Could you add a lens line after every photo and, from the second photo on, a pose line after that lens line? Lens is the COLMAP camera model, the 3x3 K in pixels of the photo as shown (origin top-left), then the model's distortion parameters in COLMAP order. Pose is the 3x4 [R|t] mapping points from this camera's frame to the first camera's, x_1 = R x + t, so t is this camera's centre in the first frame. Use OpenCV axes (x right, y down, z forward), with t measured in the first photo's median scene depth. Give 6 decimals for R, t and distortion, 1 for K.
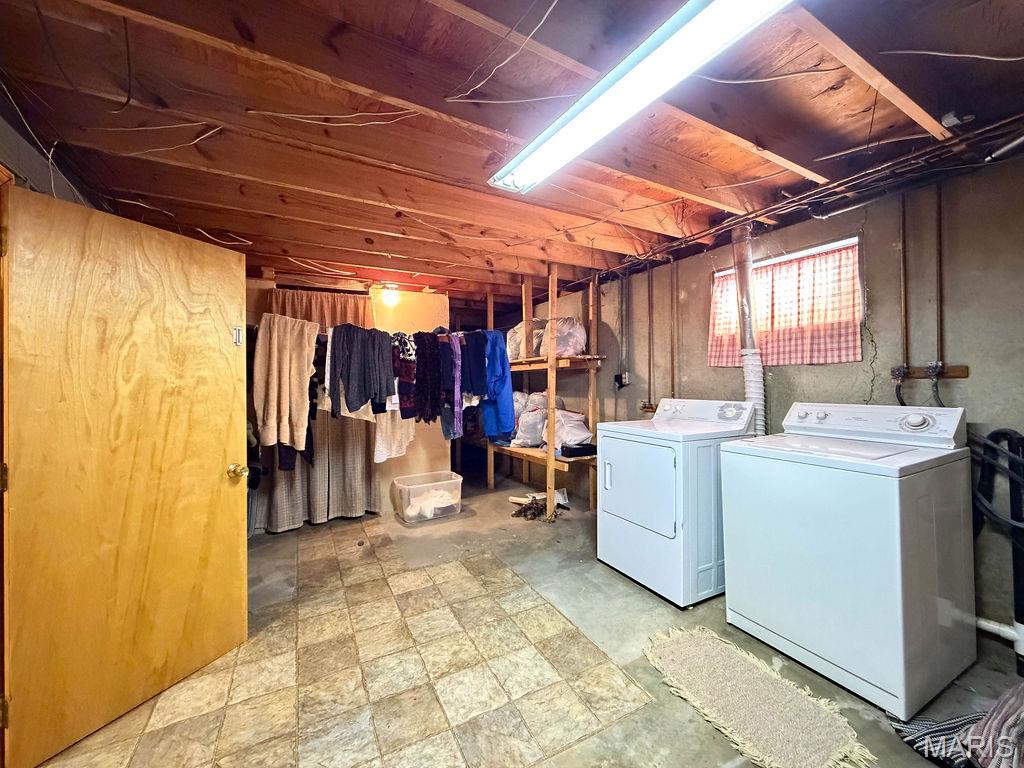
lens RADIAL K [[411.4, 0, 509.6], [0, 411.4, 382.5], [0, 0, 1]] dist [0.001591, 0.000218]
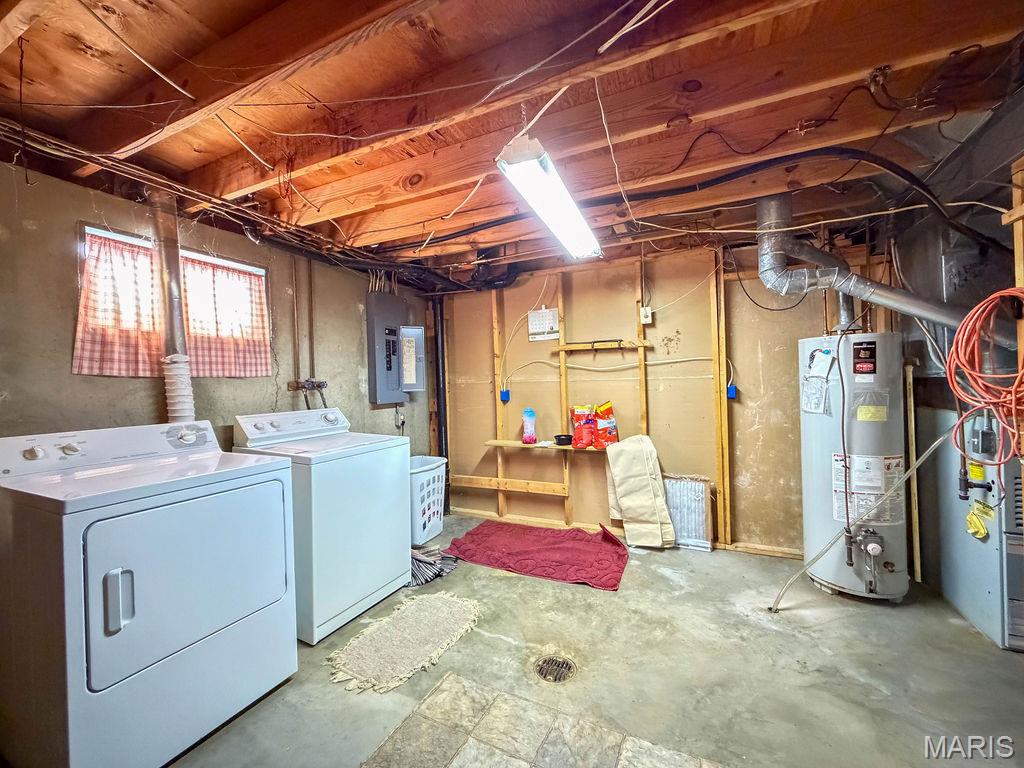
lens RADIAL K [[411.4, 0, 509.6], [0, 411.4, 382.5], [0, 0, 1]] dist [0.001591, 0.000218]
pose [[-0.589565, 0.028668, 0.807212, -0.461069], [0.036946, 0.999281, -0.008505, 0.001525], [-0.806875, 0.024810, -0.590200, 1.045034]]
